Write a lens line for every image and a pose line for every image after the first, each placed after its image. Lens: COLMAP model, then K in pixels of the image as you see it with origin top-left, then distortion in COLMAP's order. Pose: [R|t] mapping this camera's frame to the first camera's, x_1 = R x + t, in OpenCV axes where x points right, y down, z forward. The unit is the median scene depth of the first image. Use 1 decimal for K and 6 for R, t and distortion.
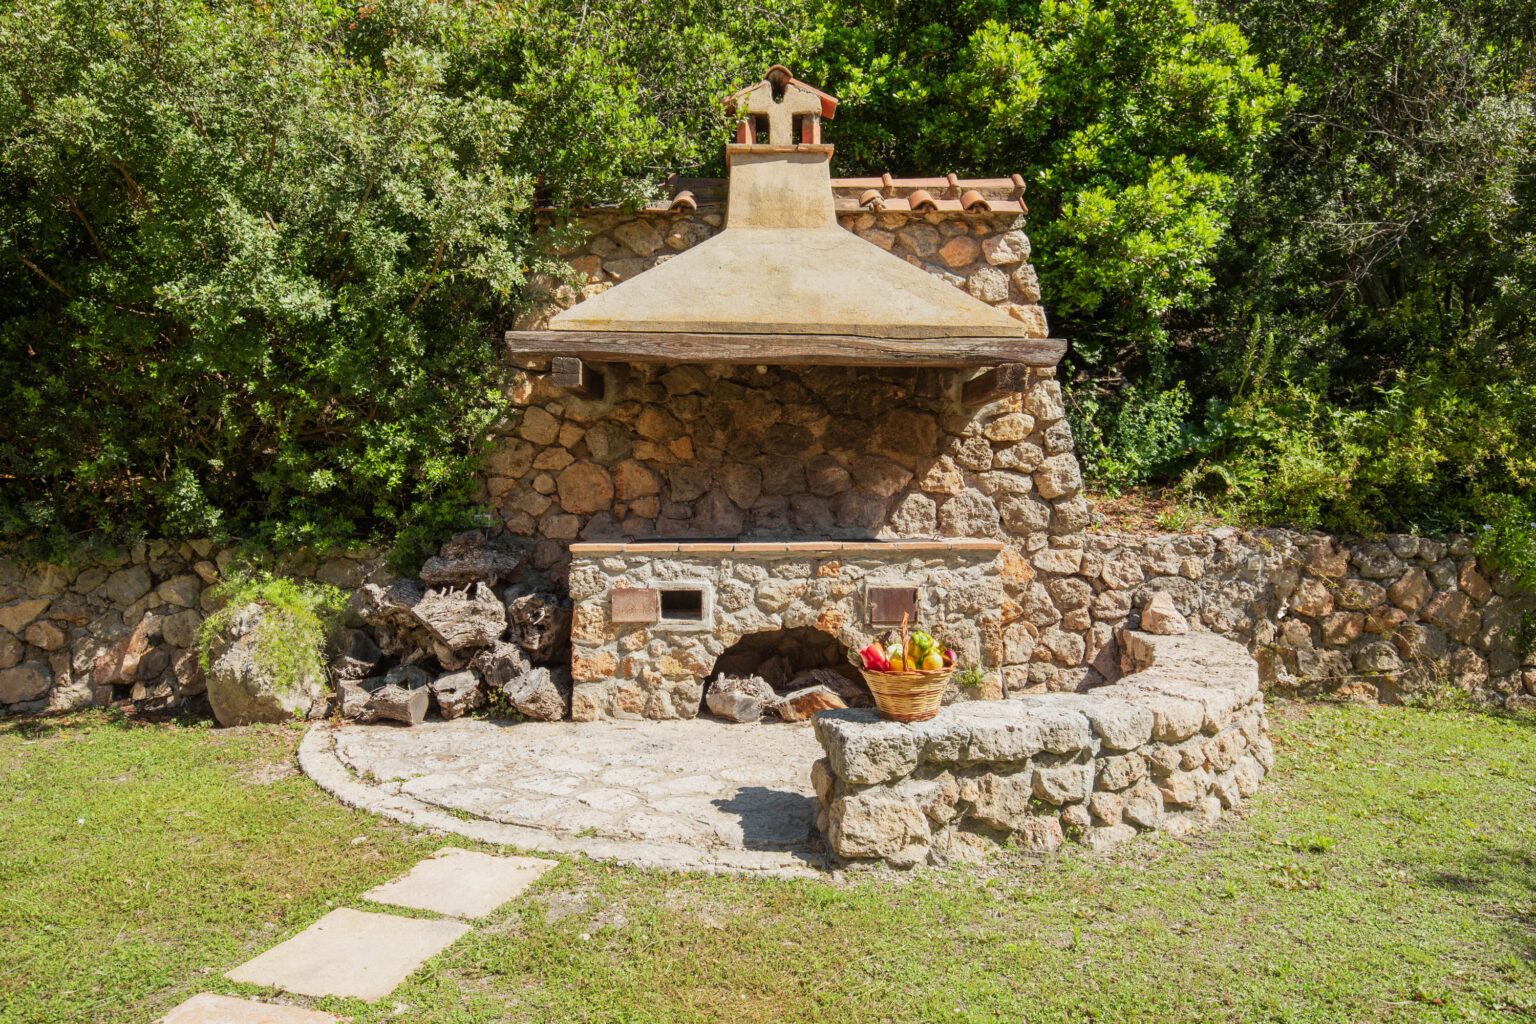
lens RADIAL K [[994.6, 0, 771.1], [0, 994.6, 512.2], [0, 0, 1]] dist [-0.008650, 0.000132]
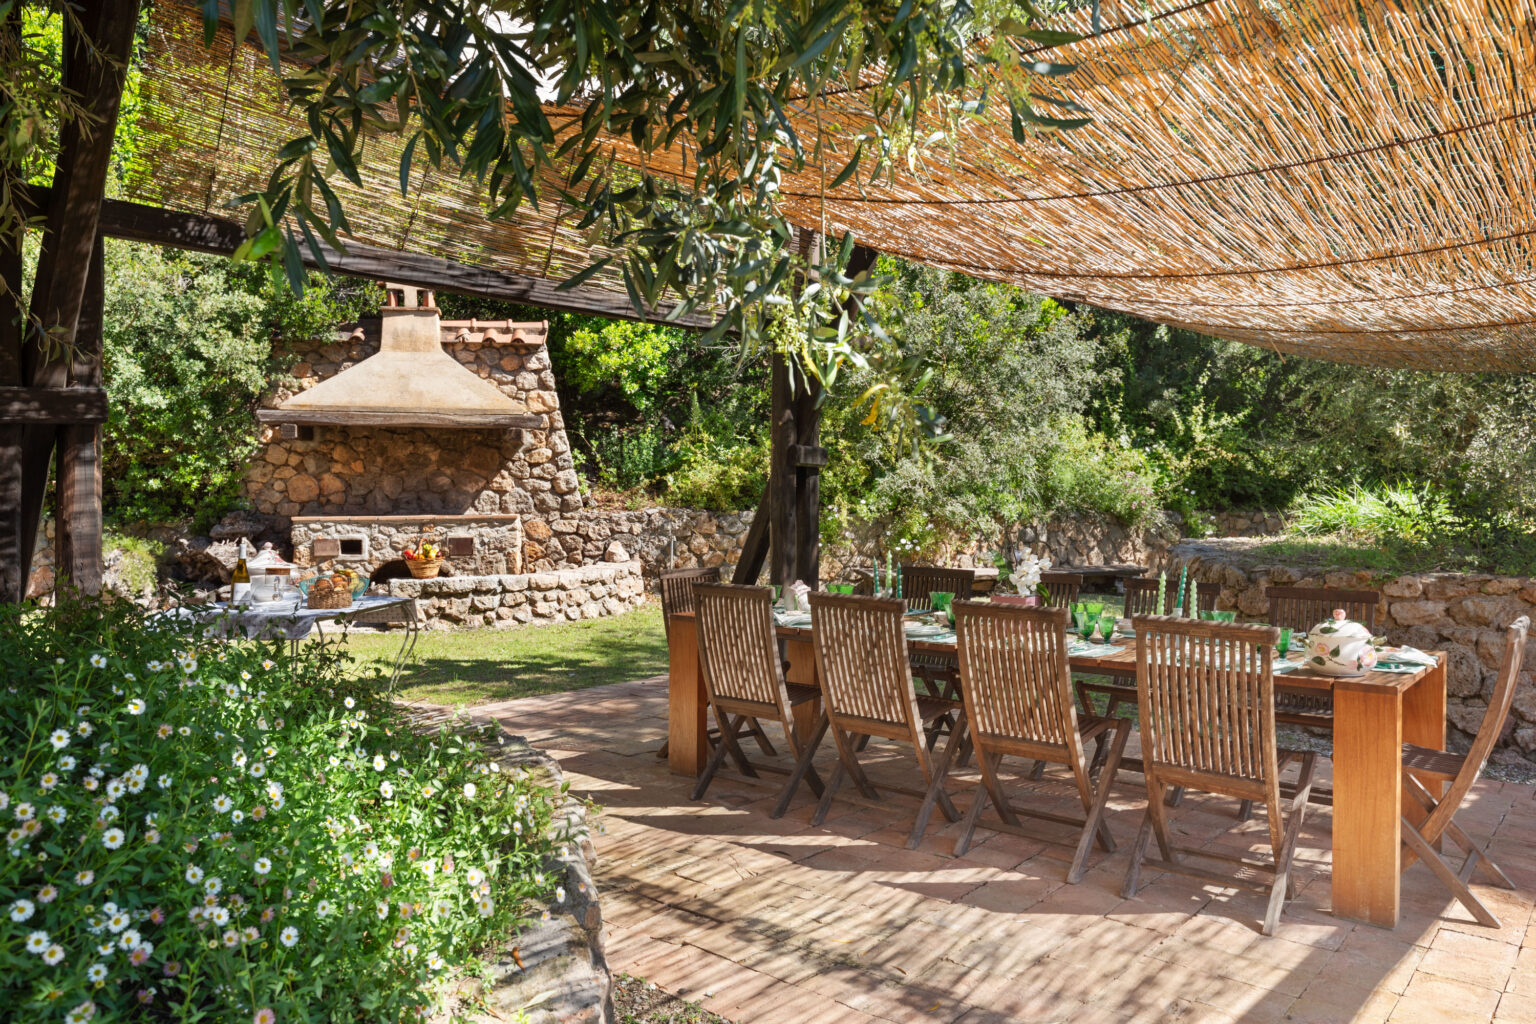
lens RADIAL K [[1151.5, 0, 766.6], [0, 1151.5, 508.7], [0, 0, 1]] dist [0.011818, -0.000304]
pose [[0.988747, -0.004899, 0.149520, 0.364287], [0.005367, 0.999982, -0.002723, 0.025802], [-0.149504, 0.003495, 0.988755, -1.322237]]
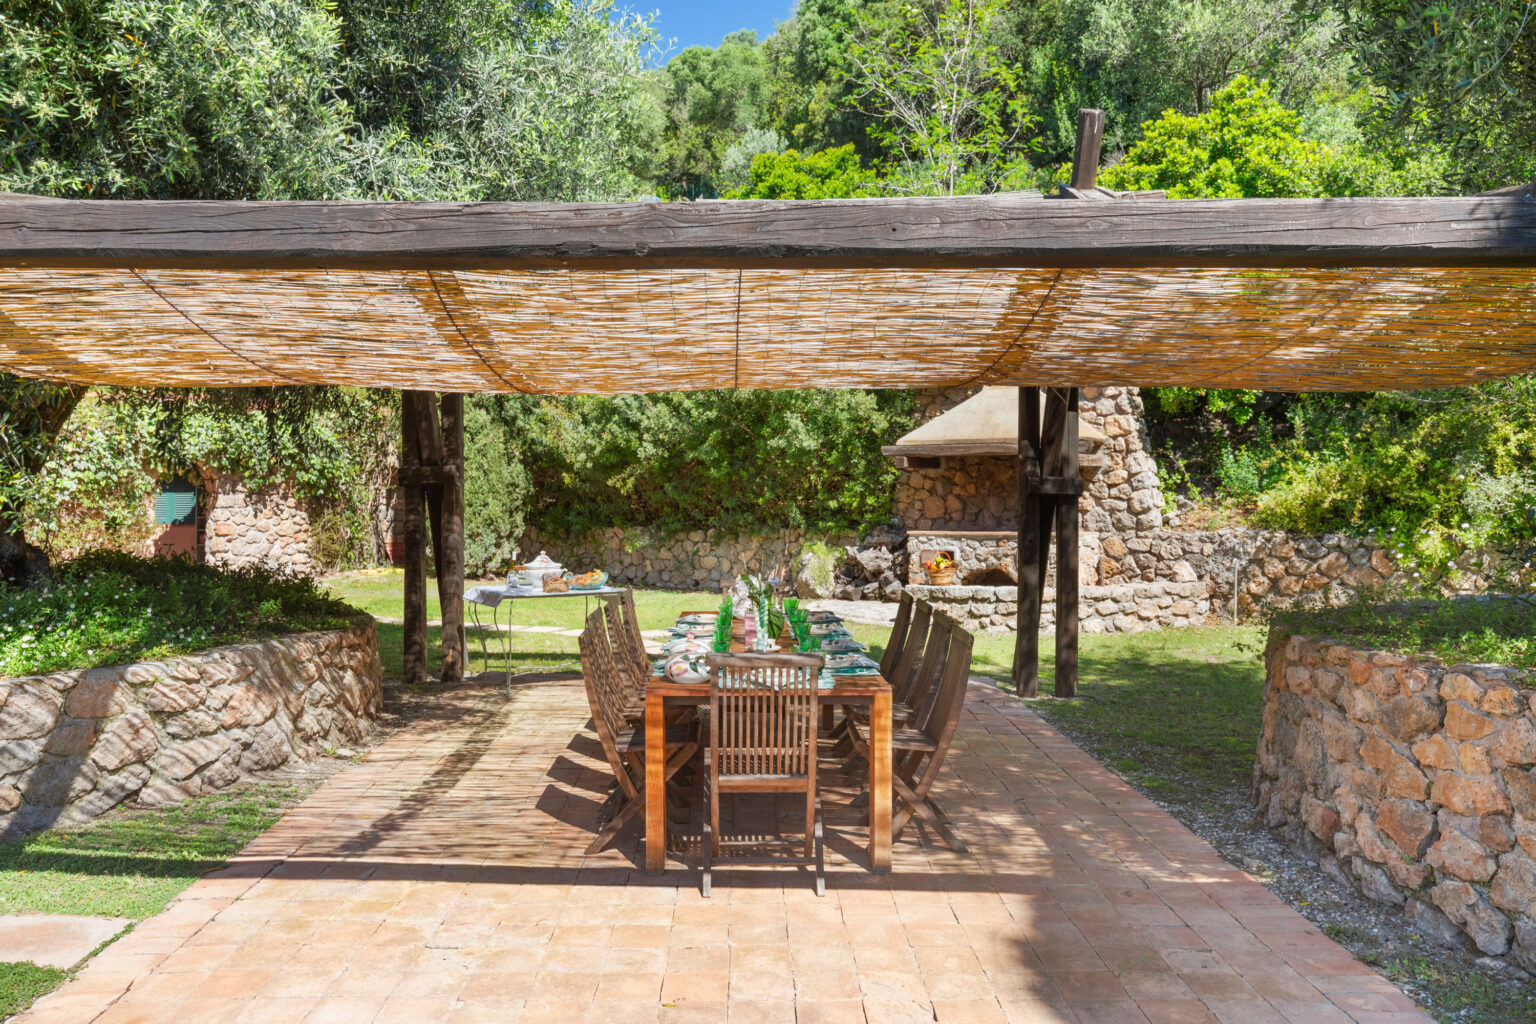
lens RADIAL K [[1182.4, 0, 737.7], [0, 1182.4, 486.7], [0, 0, 1]] dist [0.007129, 0.003805]
pose [[0.734234, -0.011110, -0.678805, 1.383993], [-0.007225, 0.999682, -0.024177, -0.003040], [0.678858, 0.022656, 0.733920, -1.344700]]
